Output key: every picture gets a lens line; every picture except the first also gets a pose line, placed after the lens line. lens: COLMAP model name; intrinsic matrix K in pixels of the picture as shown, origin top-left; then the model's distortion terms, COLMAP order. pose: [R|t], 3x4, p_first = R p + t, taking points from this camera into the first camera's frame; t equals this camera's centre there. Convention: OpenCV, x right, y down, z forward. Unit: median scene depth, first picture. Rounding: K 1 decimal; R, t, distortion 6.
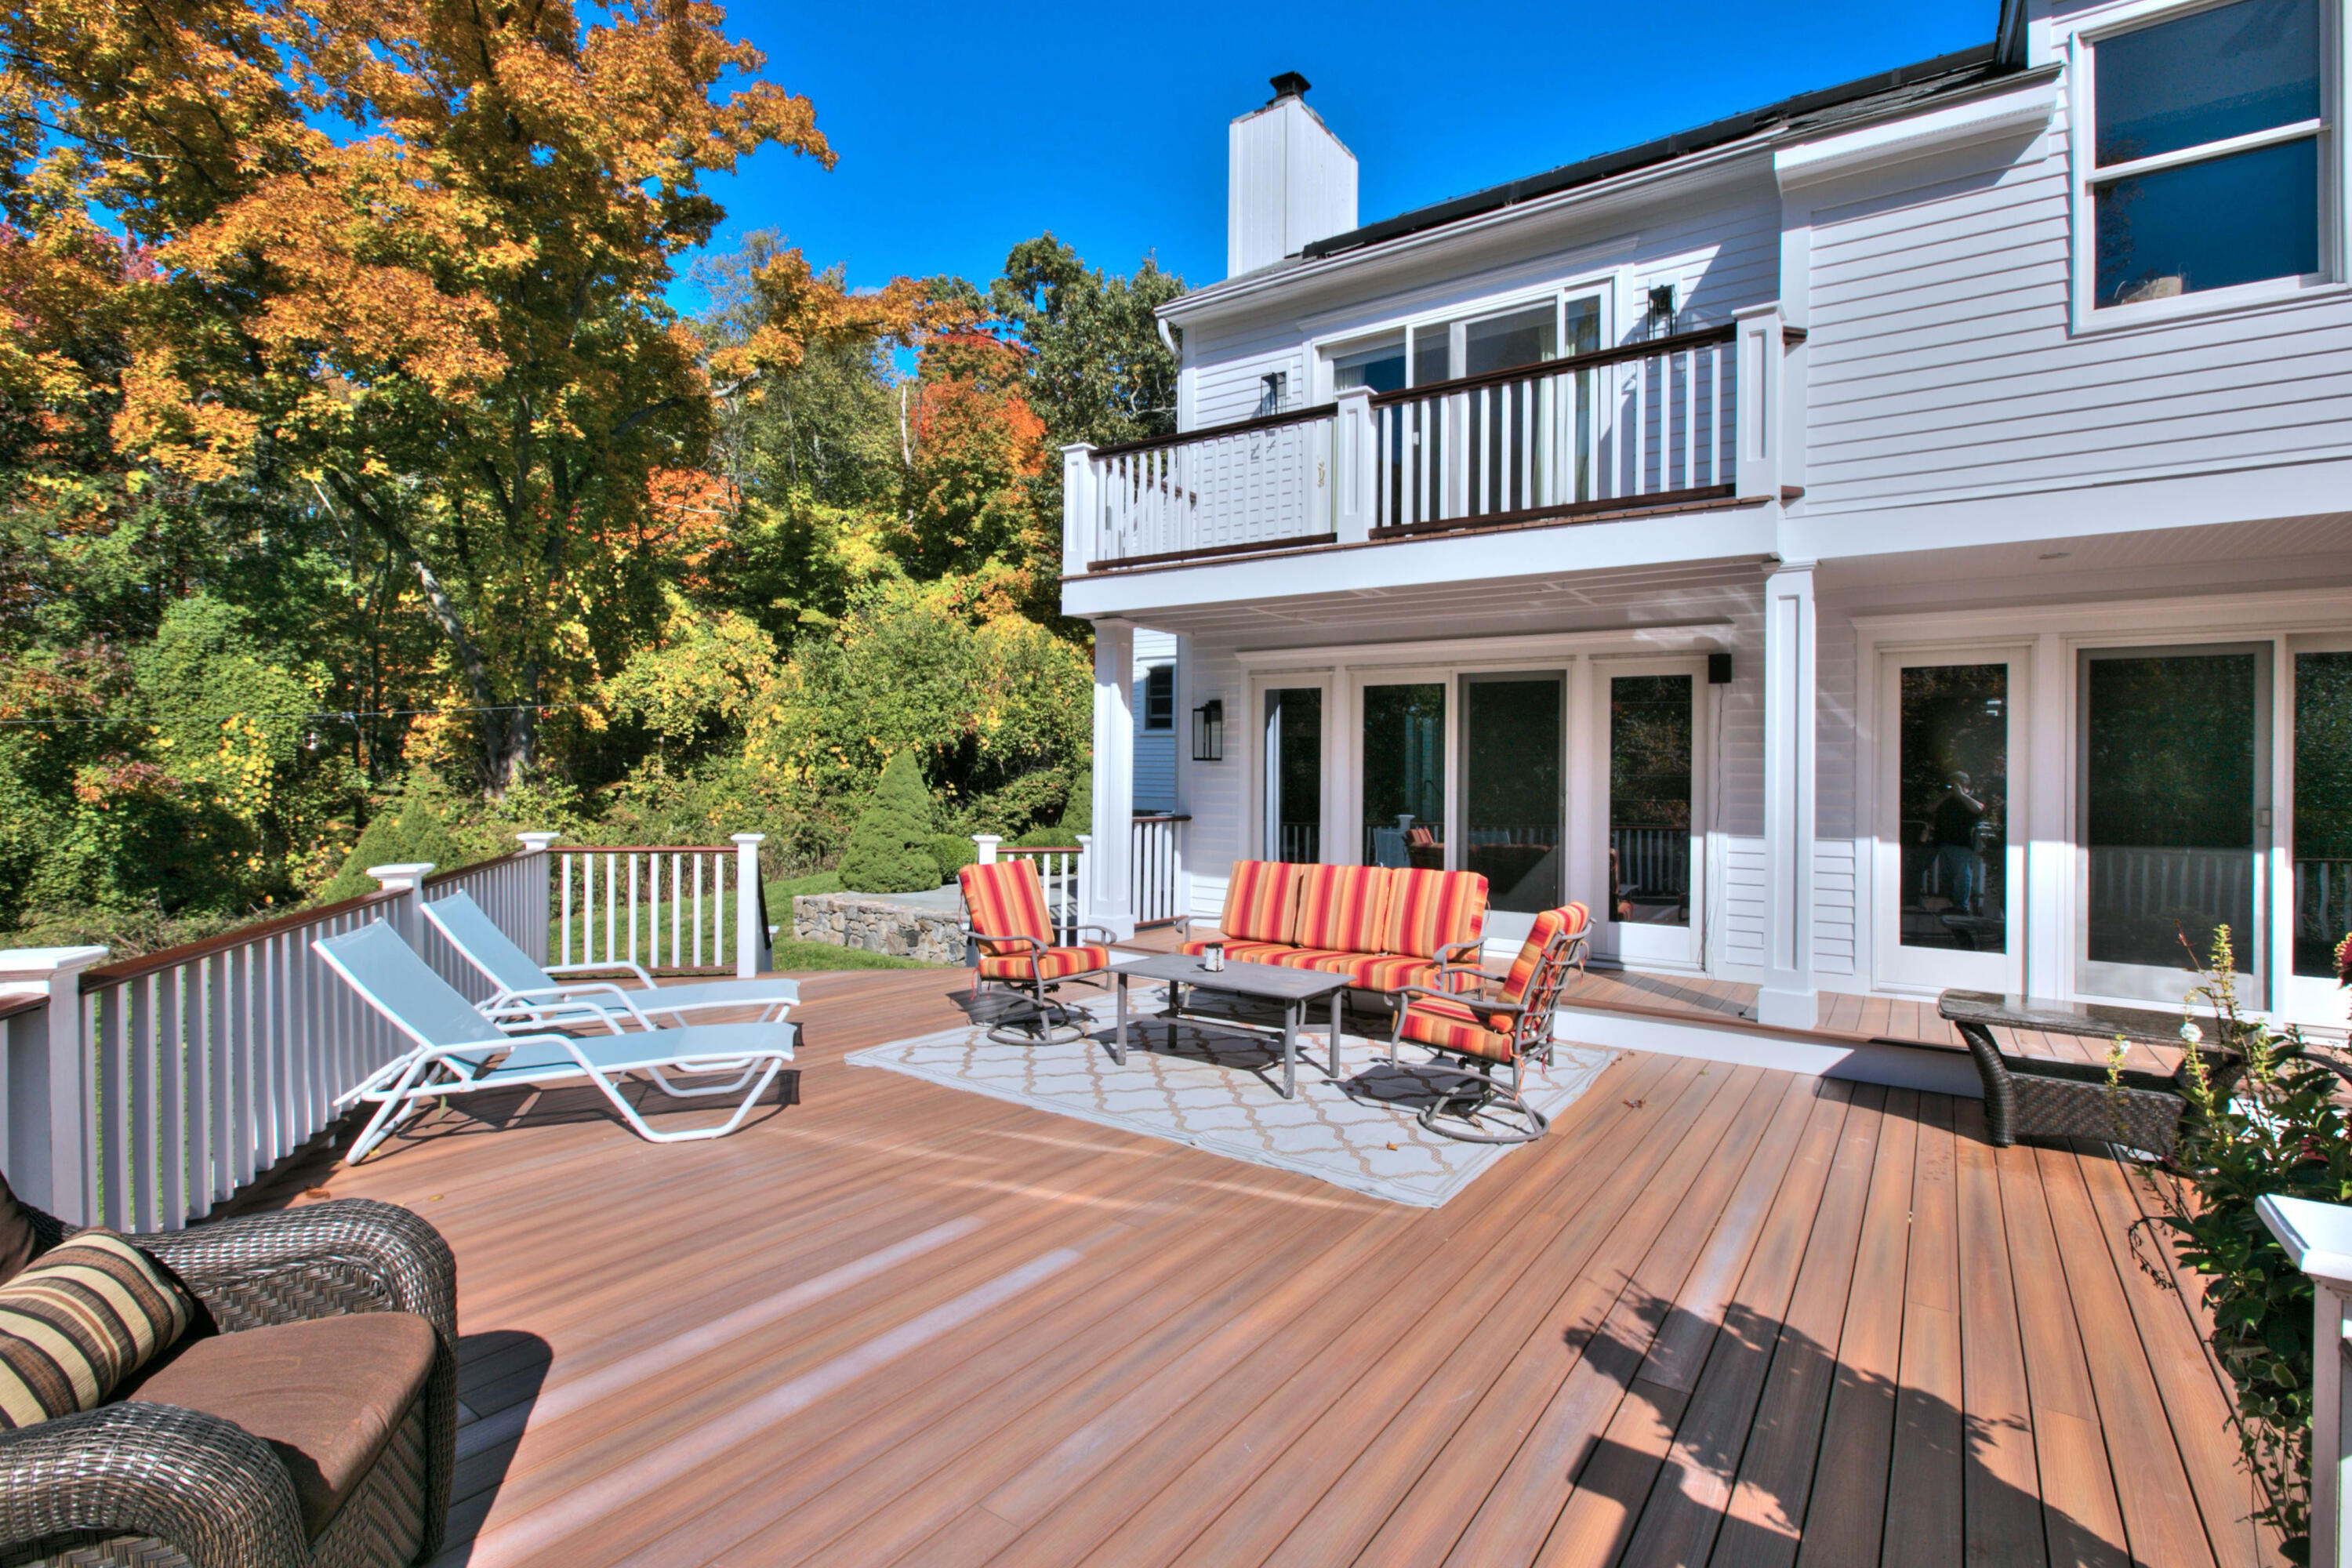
lens RADIAL K [[1098.9, 0, 1242.3], [0, 1098.9, 792.7], [0, 0, 1]] dist [-0.007492, 0.001602]
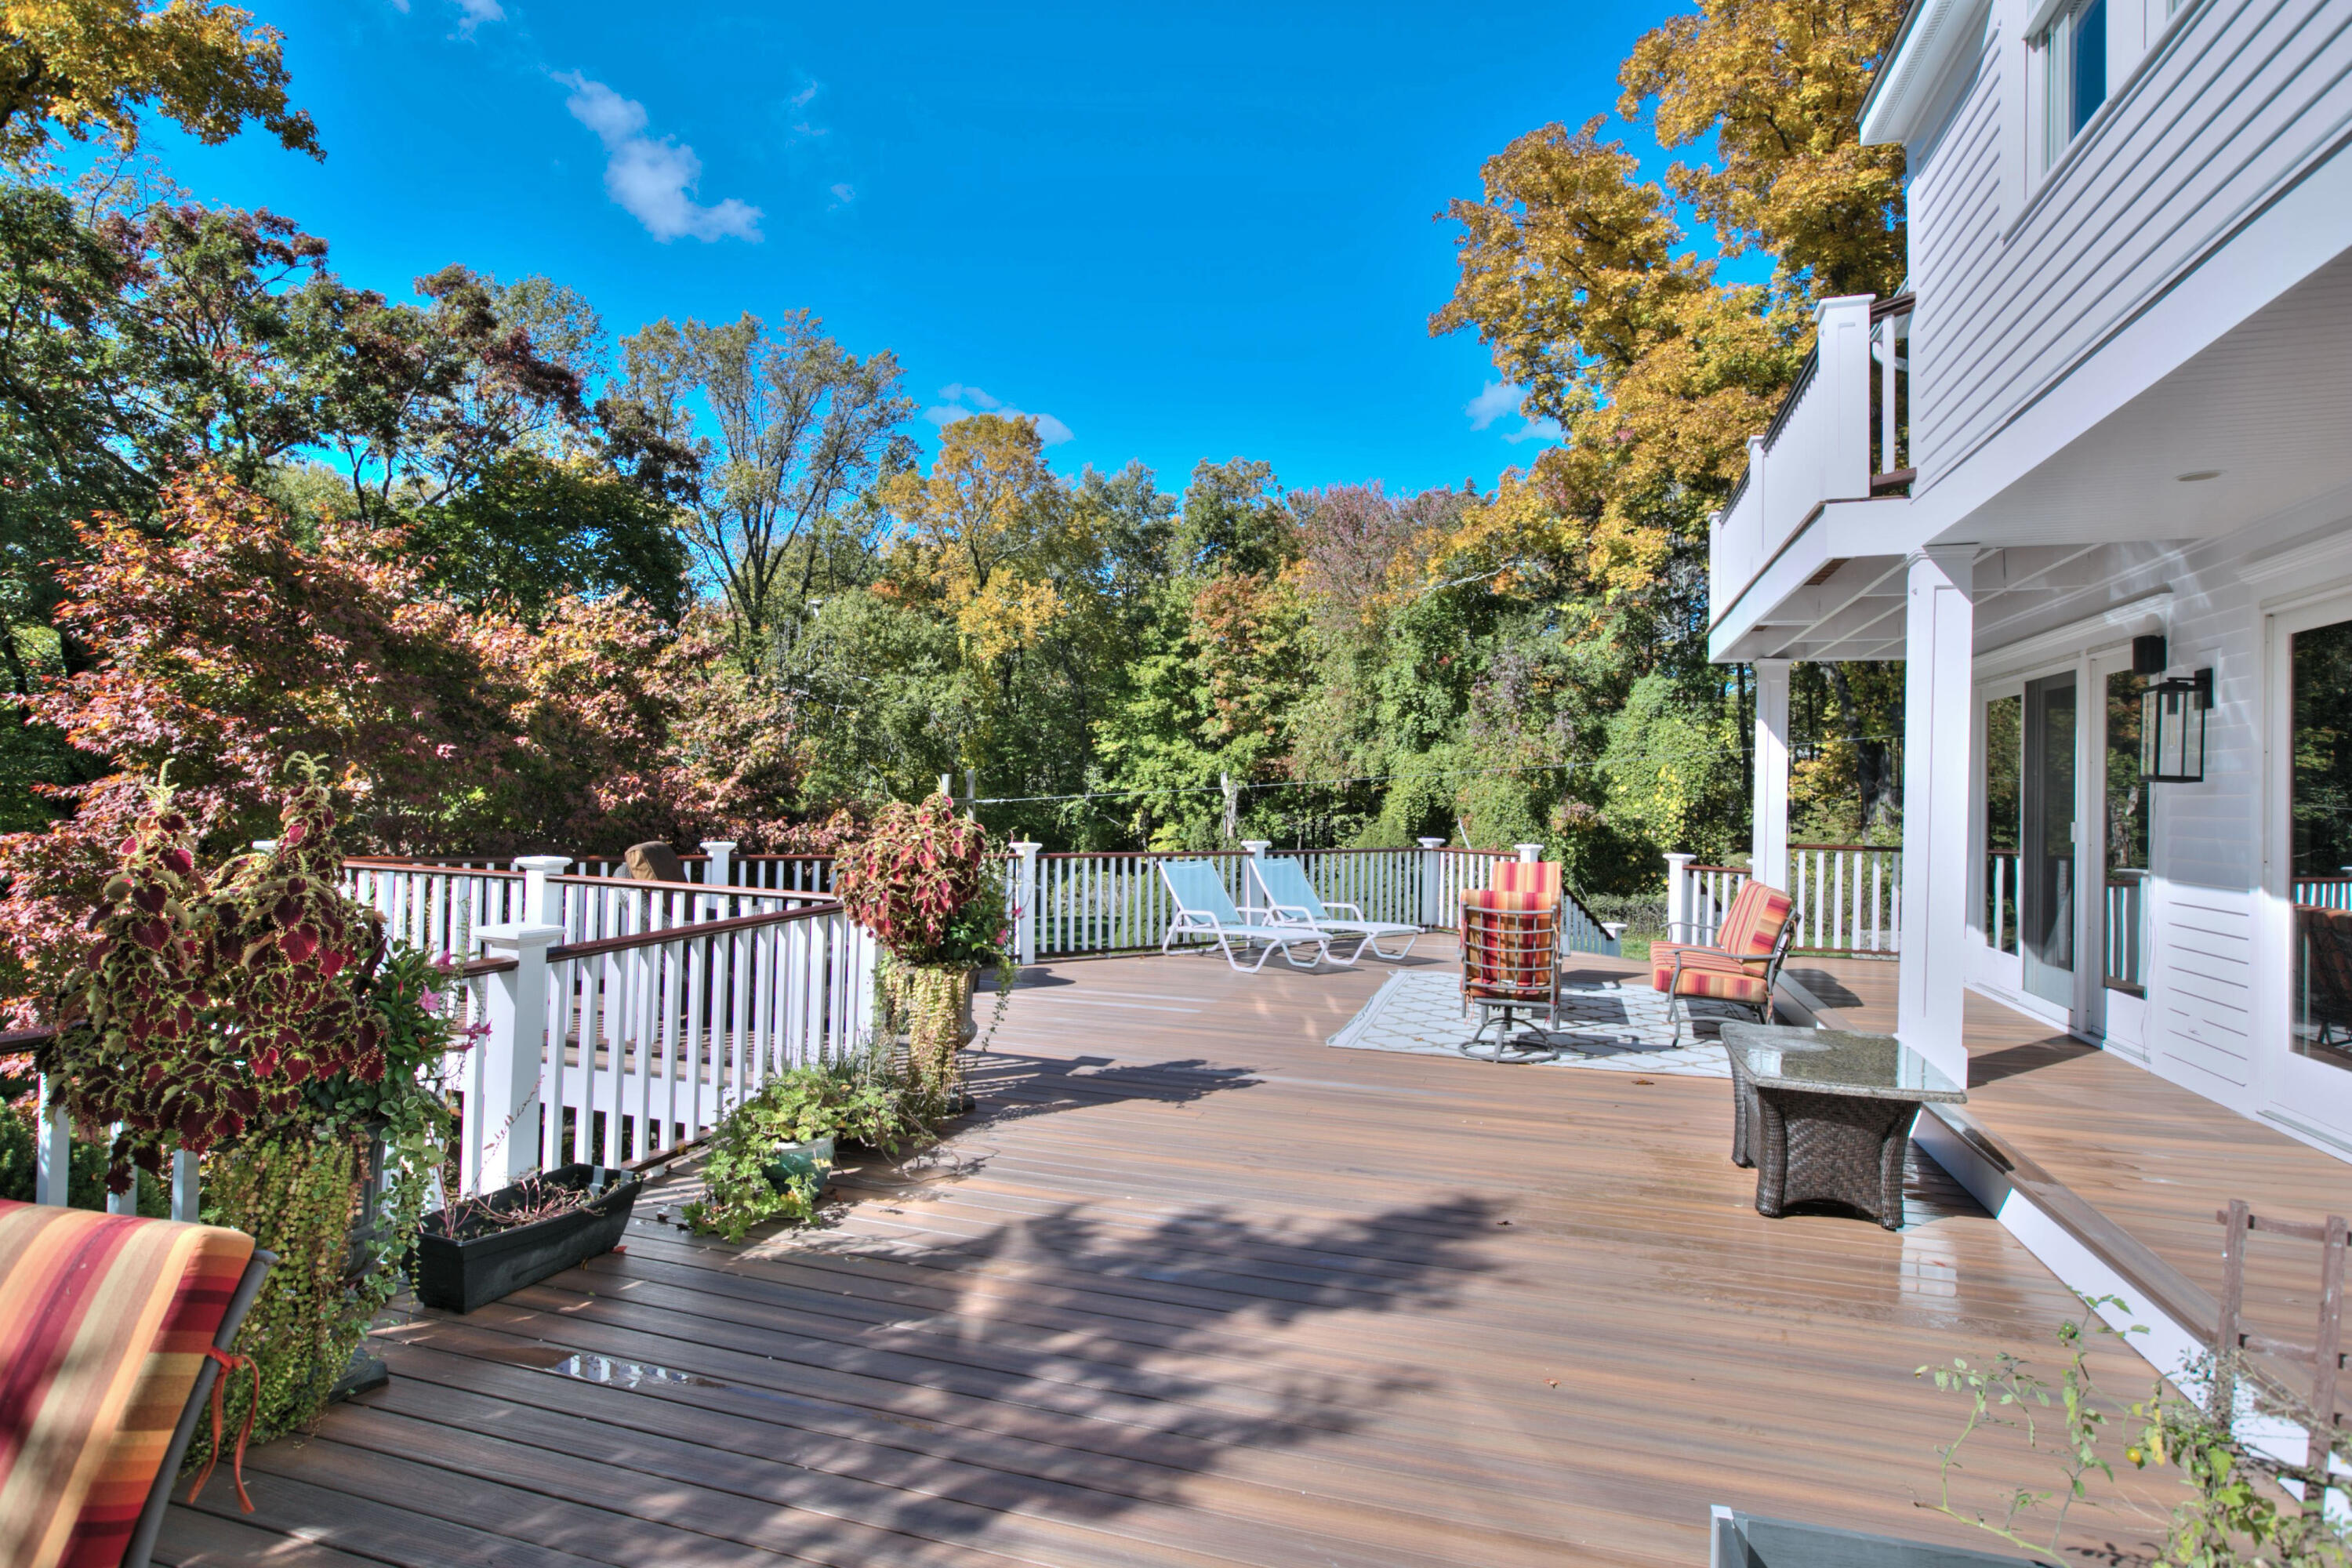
lens RADIAL K [[1212.5, 0, 1012.4], [0, 1212.5, 790.5], [0, 0, 1]] dist [-0.012186, 0.001036]
pose [[0.173317, -0.011031, -0.984804, 0.318248], [-0.033216, 0.999303, -0.017039, 0.005879], [0.984306, 0.035664, 0.172830, 0.017584]]
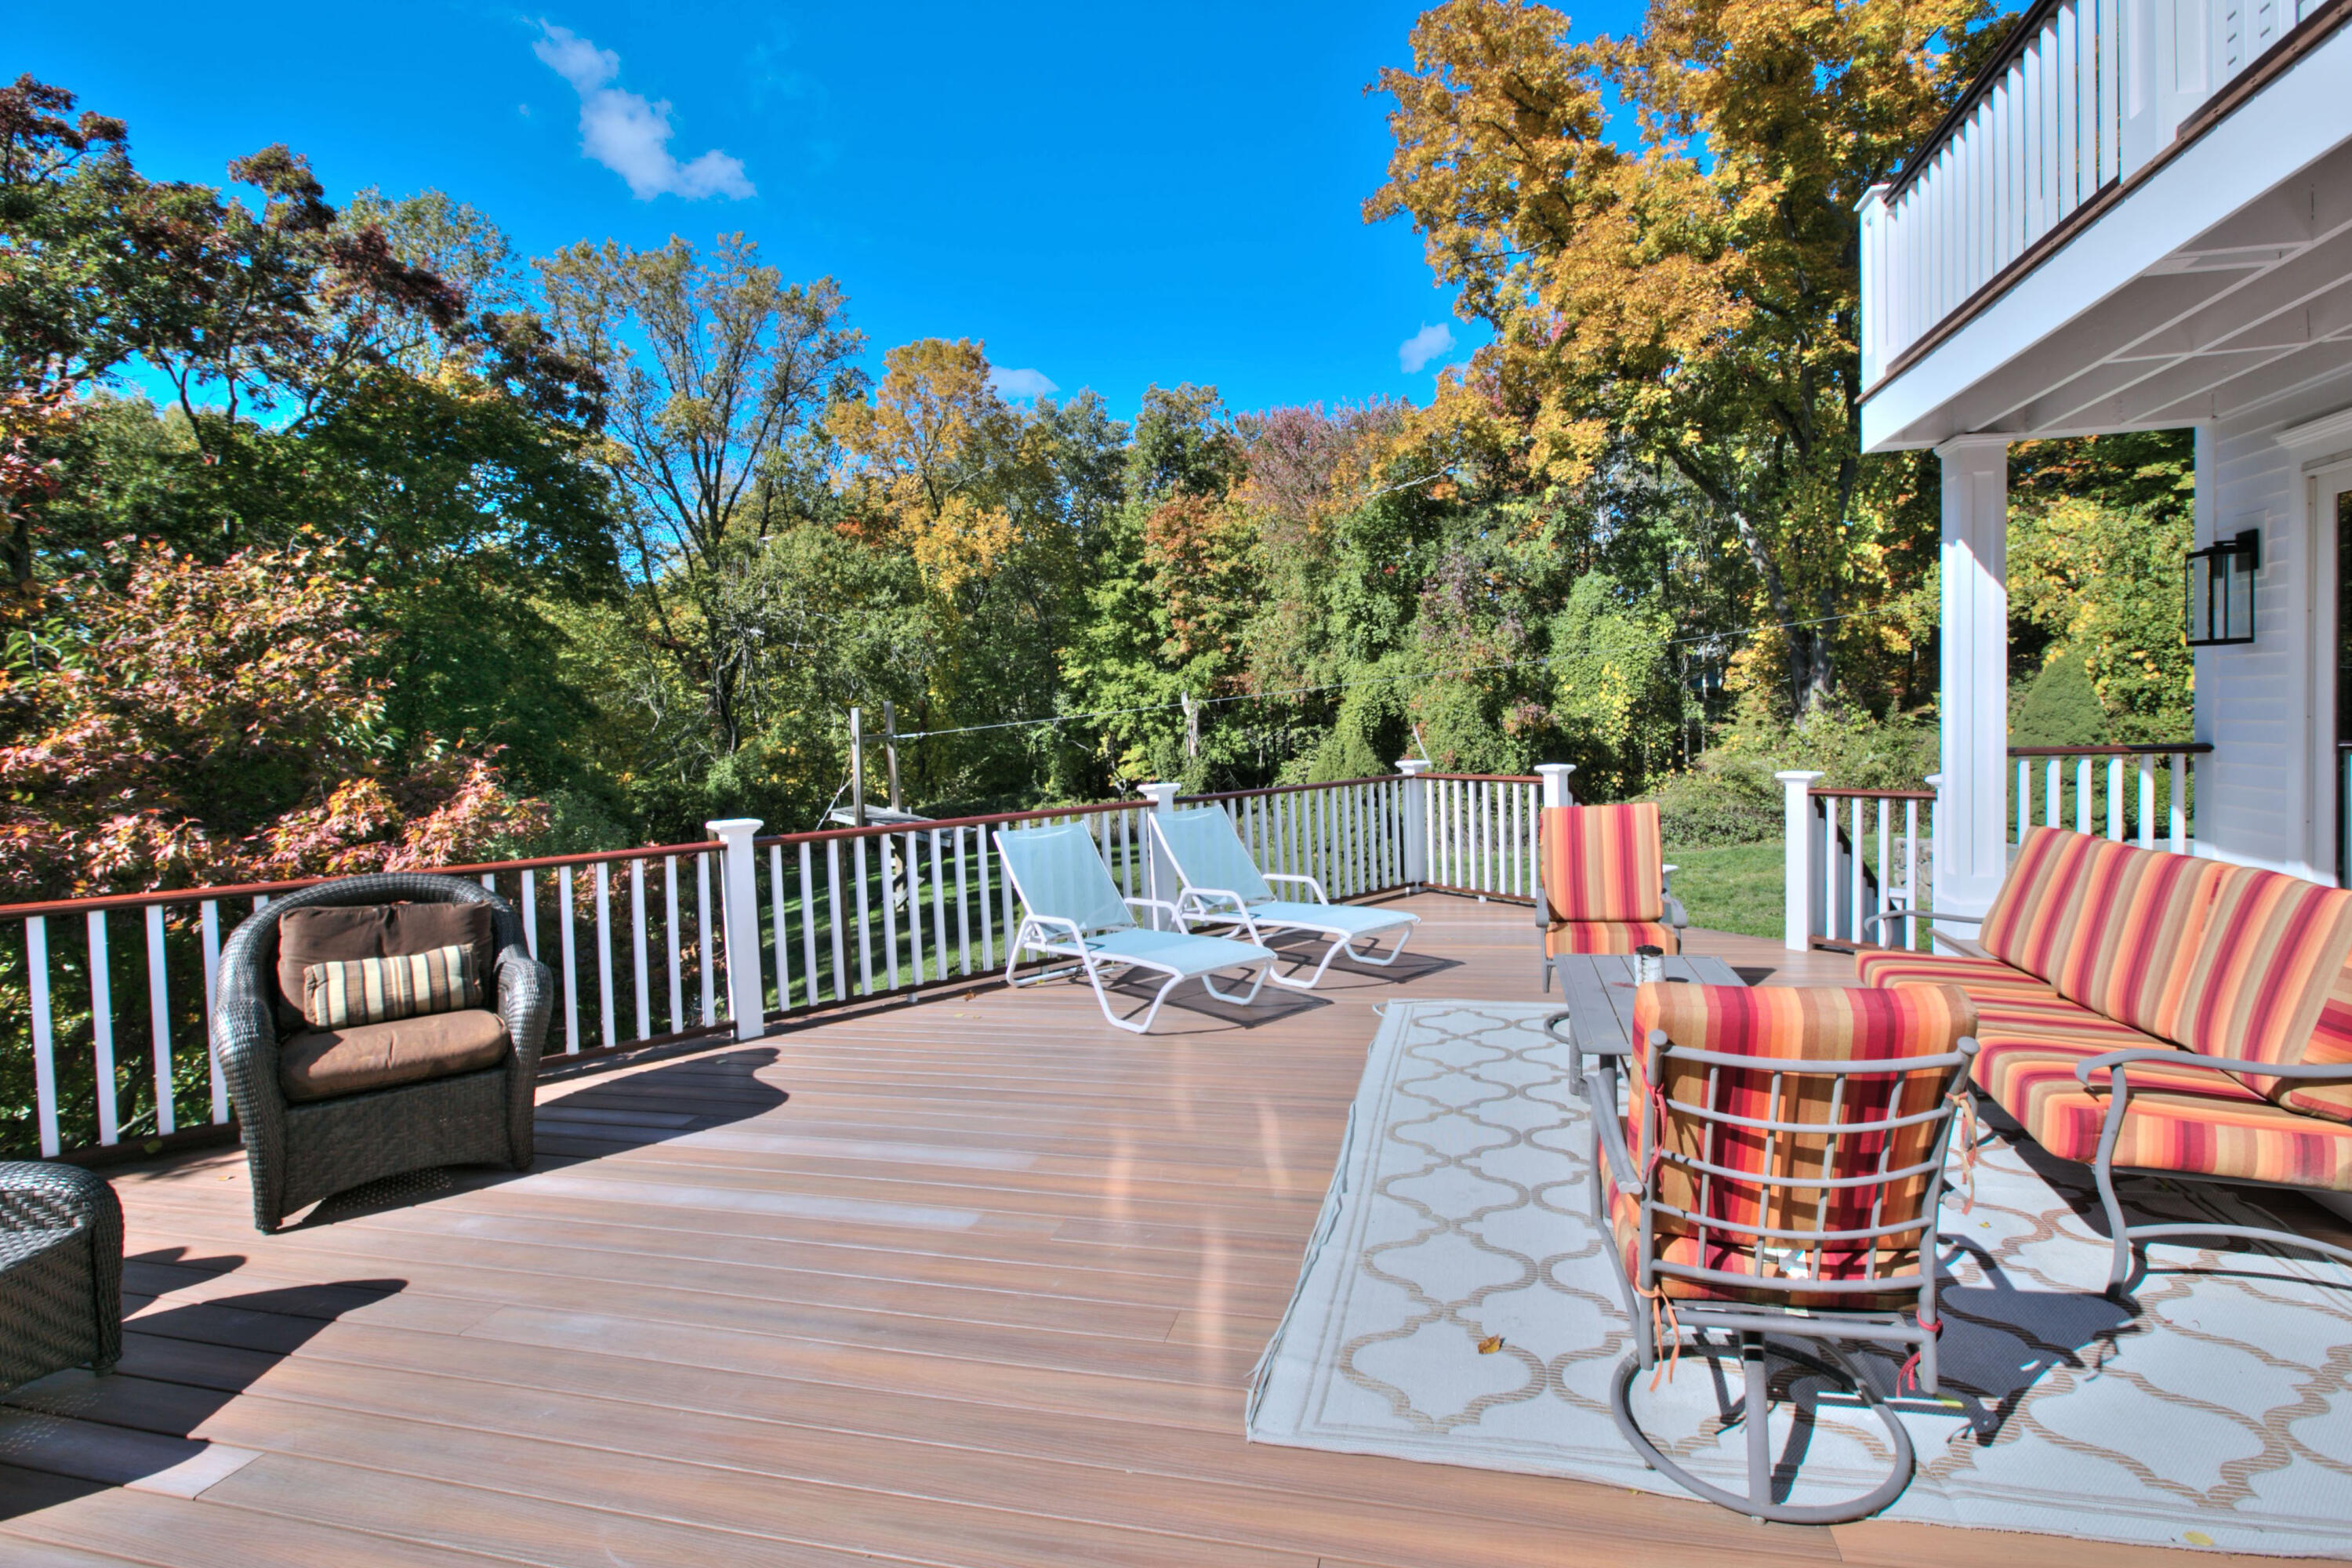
lens RADIAL K [[1098.9, 0, 1214.8], [0, 1098.9, 764.7], [0, 0, 1]] dist [-0.007492, 0.001602]
pose [[0.353211, 0.017712, -0.935376, 0.107403], [0.022060, 0.999385, 0.027254, 0.001809], [0.935283, -0.030261, 0.352603, 0.121444]]
